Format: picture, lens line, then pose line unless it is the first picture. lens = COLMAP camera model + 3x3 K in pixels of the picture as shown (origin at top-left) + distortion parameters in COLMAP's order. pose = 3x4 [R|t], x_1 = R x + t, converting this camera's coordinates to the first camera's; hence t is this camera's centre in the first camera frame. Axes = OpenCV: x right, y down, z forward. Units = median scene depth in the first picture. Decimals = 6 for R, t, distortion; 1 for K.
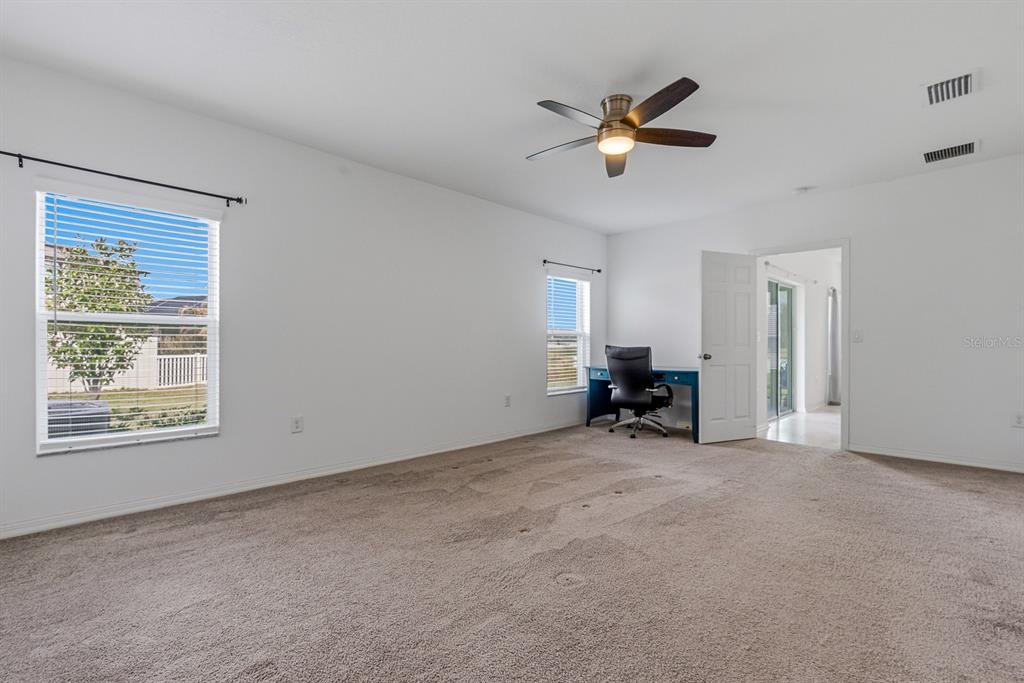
lens RADIAL K [[450.7, 0, 512.0], [0, 450.7, 341.5], [0, 0, 1]] dist [-0.001018, 0.000059]
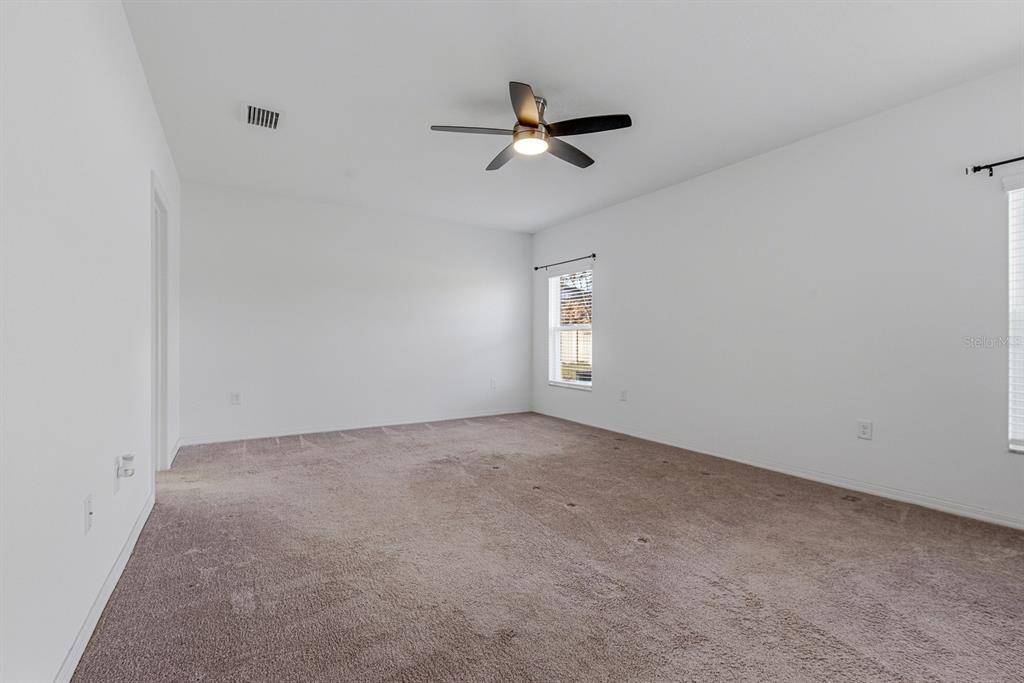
lens RADIAL K [[450.7, 0, 512.0], [0, 450.7, 341.5], [0, 0, 1]] dist [-0.001018, 0.000059]
pose [[-0.243542, -0.012363, -0.969811, 1.136545], [0.004168, 0.999896, -0.013793, 0.026192], [0.969881, -0.007401, -0.243466, 1.104751]]
